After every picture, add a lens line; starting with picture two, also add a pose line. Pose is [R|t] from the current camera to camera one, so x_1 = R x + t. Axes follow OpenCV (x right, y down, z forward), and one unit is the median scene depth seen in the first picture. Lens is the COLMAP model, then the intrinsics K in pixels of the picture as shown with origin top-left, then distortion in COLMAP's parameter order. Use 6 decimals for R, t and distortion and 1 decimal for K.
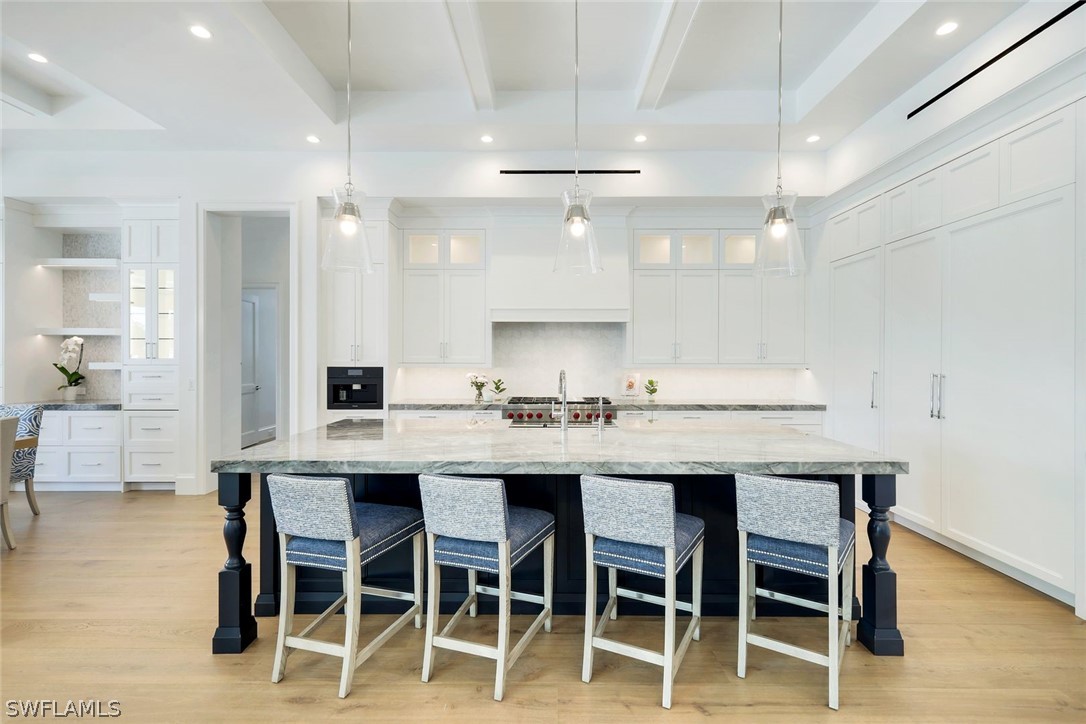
lens RADIAL K [[477.0, 0, 547.7], [0, 477.0, 359.2], [0, 0, 1]] dist [0.004088, 0.000657]
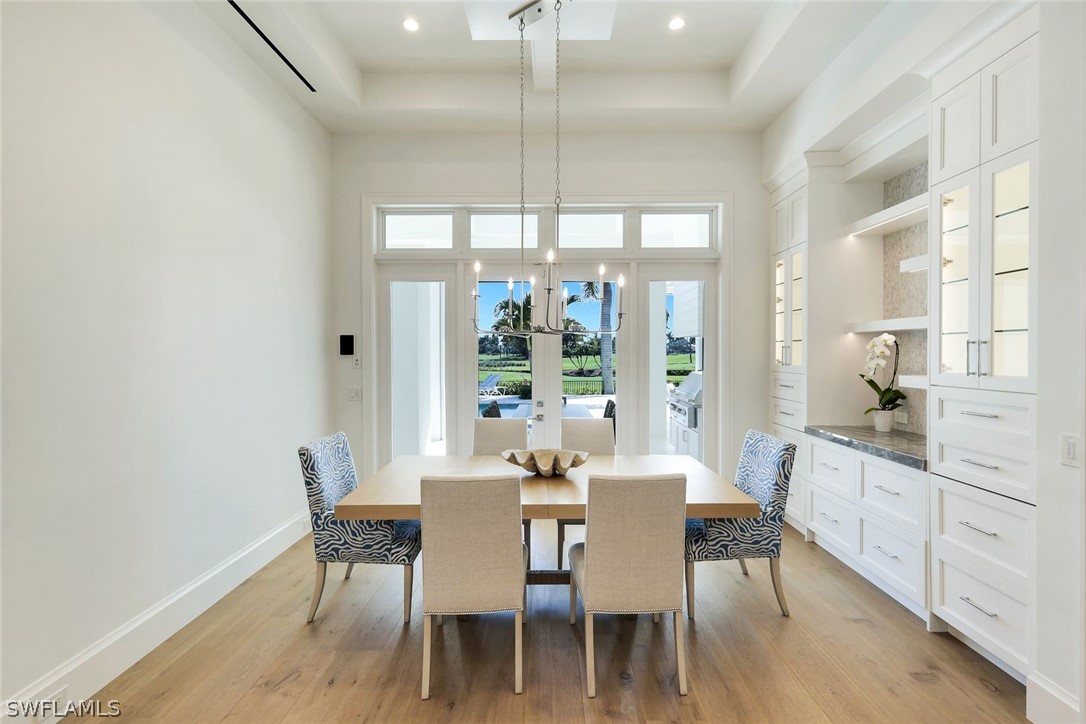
lens RADIAL K [[477.0, 0, 549.0], [0, 477.0, 350.3], [0, 0, 1]] dist [0.004088, 0.000657]
pose [[-0.005926, -0.001491, -0.999981, -0.361918], [-0.007882, 0.999968, -0.001445, -0.020976], [0.999951, 0.007874, -0.005938, 0.579581]]
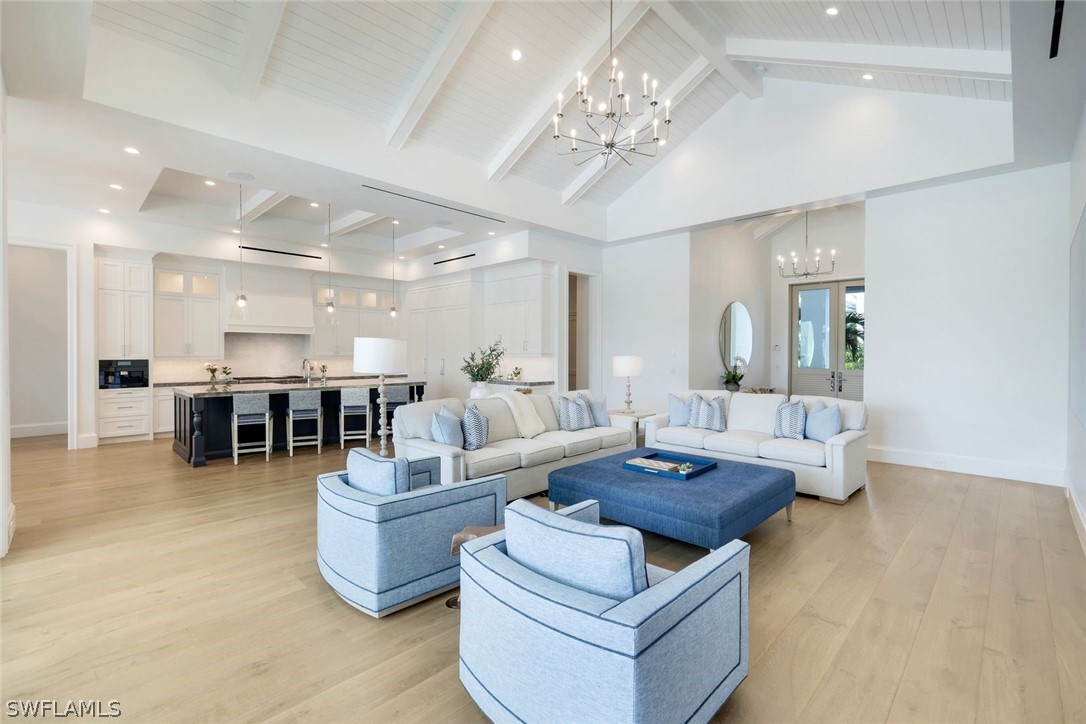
lens RADIAL K [[477.0, 0, 540.2], [0, 477.0, 358.9], [0, 0, 1]] dist [0.004088, 0.000657]
pose [[0.701285, -0.009665, 0.712816, -0.557706], [0.002547, 0.999936, 0.011053, 0.000459], [-0.712877, -0.005936, 0.701264, -0.979898]]
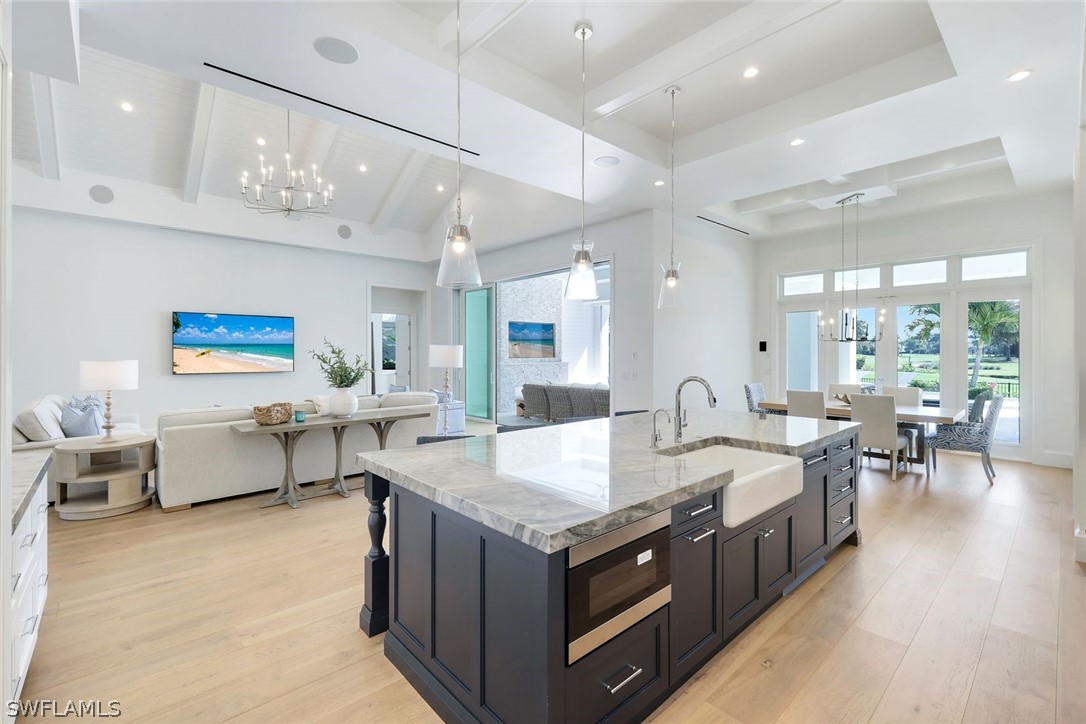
lens RADIAL K [[477.0, 0, 543.5], [0, 477.0, 361.9], [0, 0, 1]] dist [0.004088, 0.000657]
pose [[-0.741595, 0.012191, -0.670737, 0.517510], [-0.009317, 0.999551, 0.028469, -0.014085], [0.670783, 0.027362, -0.741149, 0.955314]]
